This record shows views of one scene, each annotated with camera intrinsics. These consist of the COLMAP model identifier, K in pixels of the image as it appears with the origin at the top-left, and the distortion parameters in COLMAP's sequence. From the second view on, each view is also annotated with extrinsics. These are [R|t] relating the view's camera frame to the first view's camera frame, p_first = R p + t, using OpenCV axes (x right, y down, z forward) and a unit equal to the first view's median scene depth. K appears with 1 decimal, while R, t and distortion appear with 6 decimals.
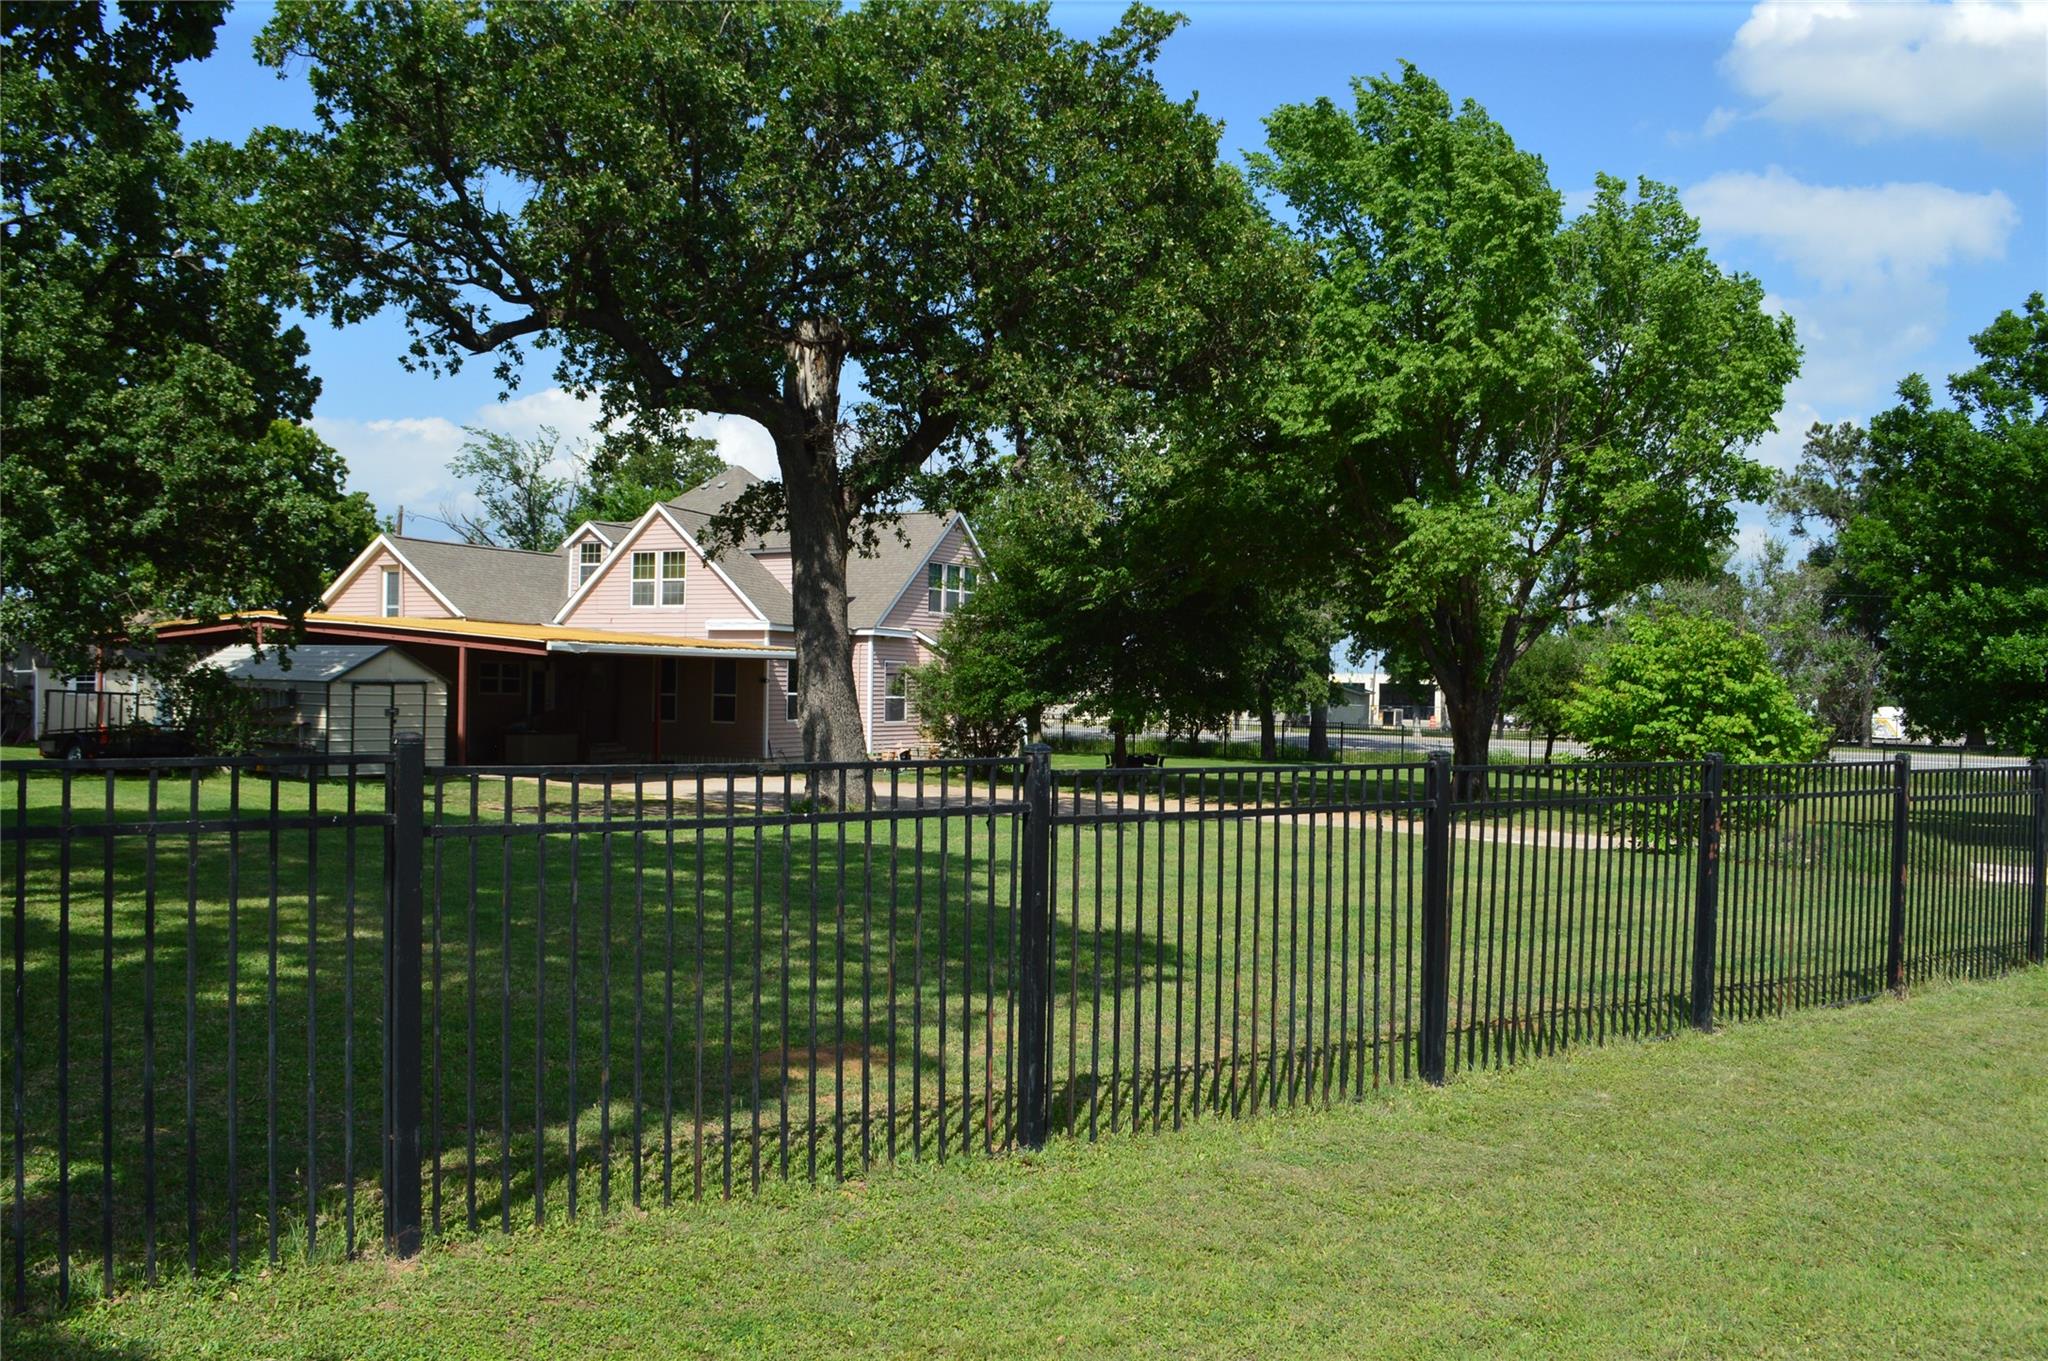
lens RADIAL K [[1749.8, 0, 1030.6], [0, 1749.8, 688.2], [0, 0, 1]] dist [-0.038754, -0.001446]
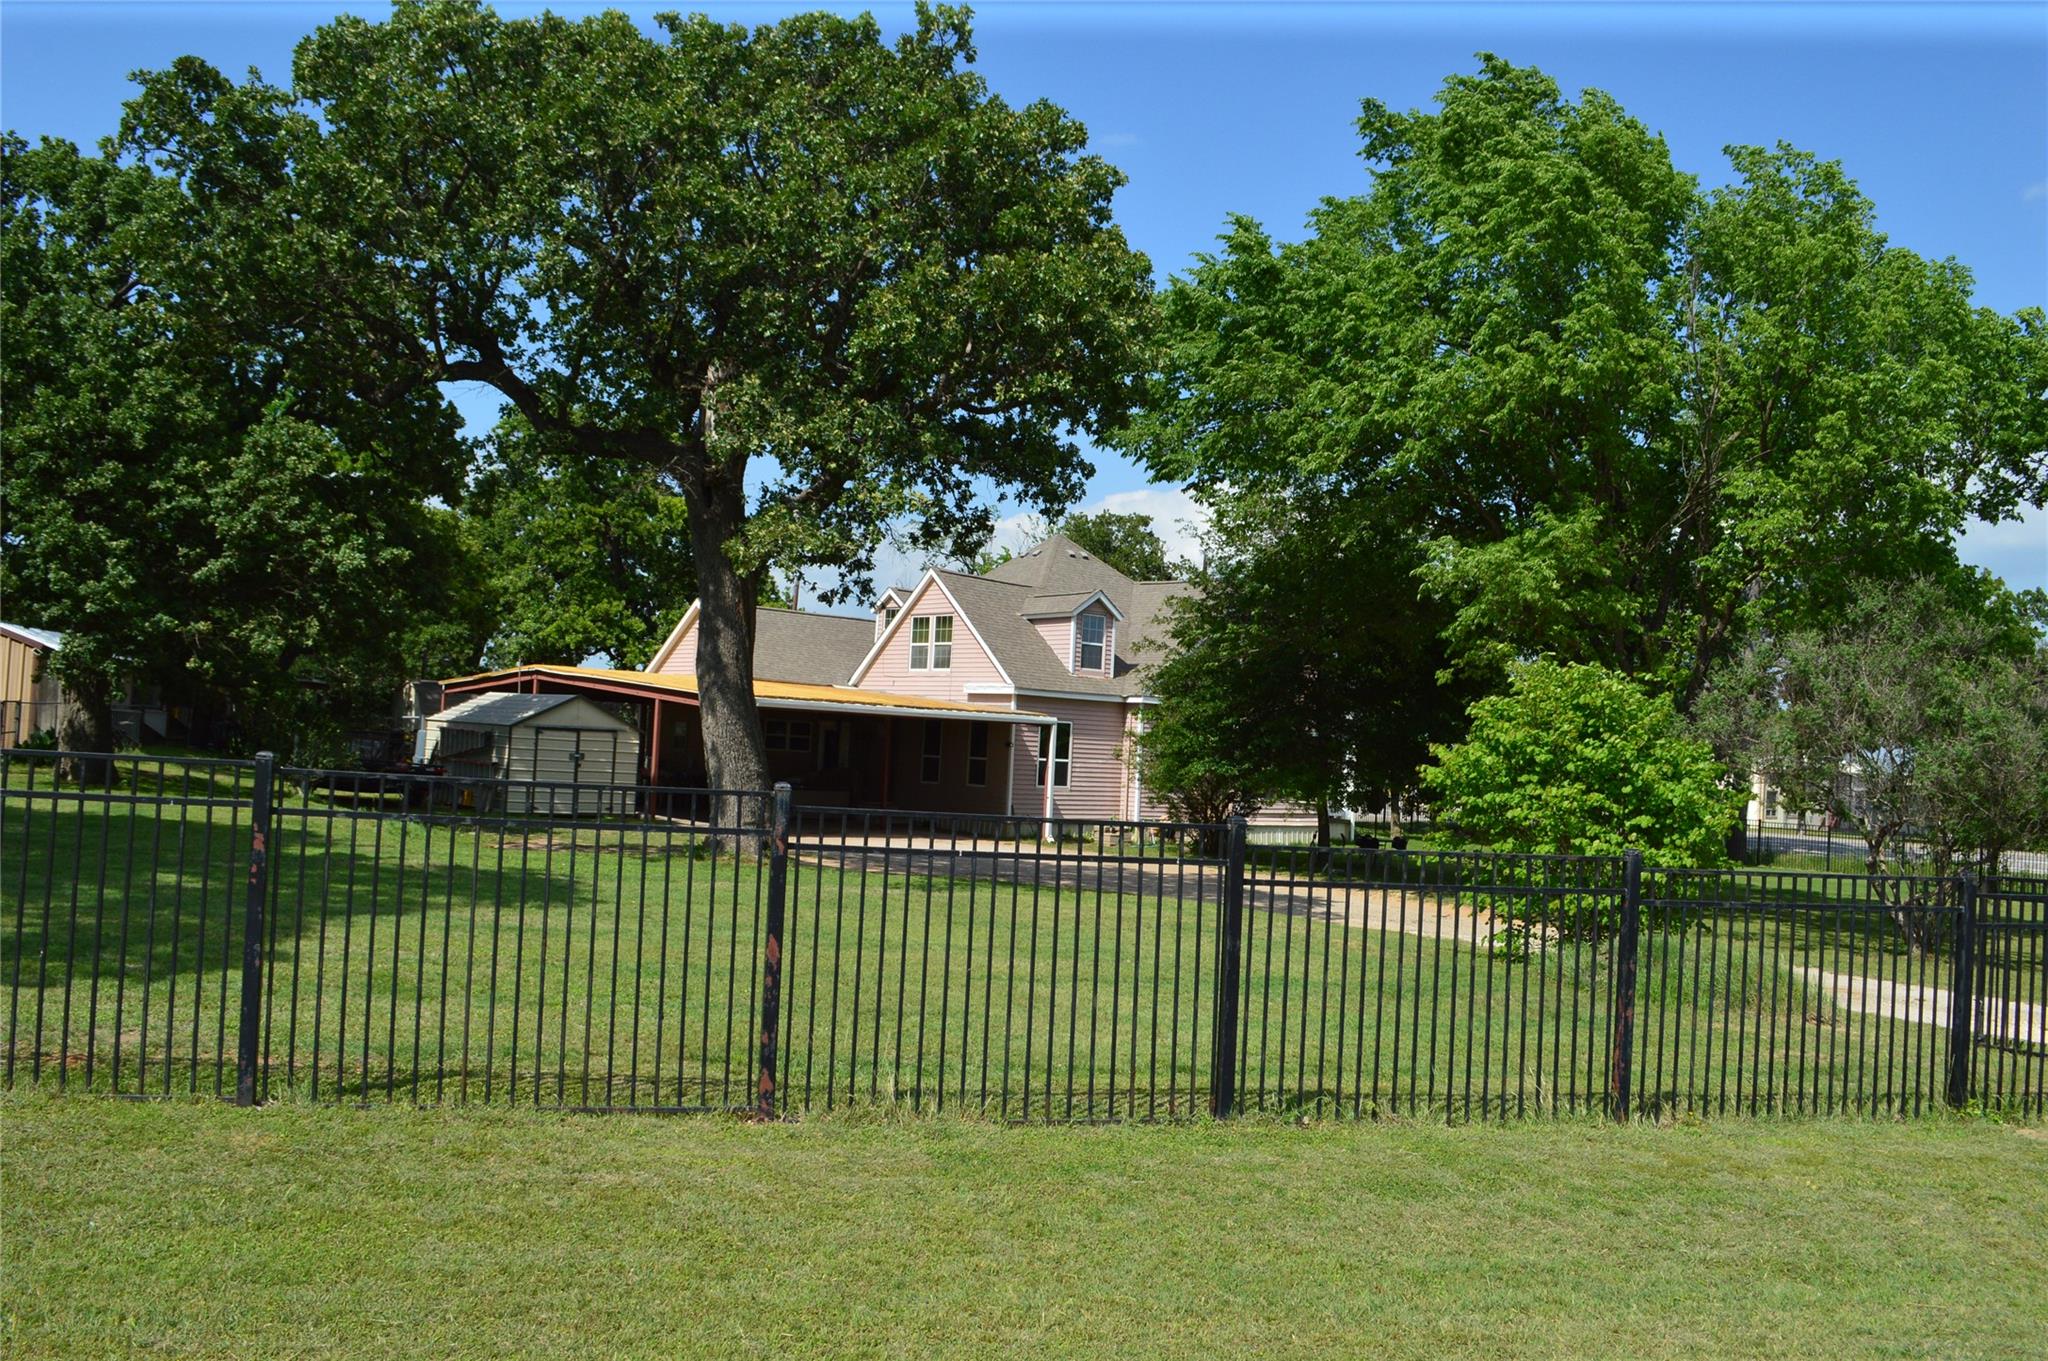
lens RADIAL K [[1749.8, 0, 1025.5], [0, 1749.8, 678.1], [0, 0, 1]] dist [-0.038754, -0.001446]
pose [[0.918372, 0.013216, -0.395498, 0.313289], [-0.036371, 0.998031, -0.051104, 0.010175], [0.394044, 0.061317, 0.917044, 0.117092]]
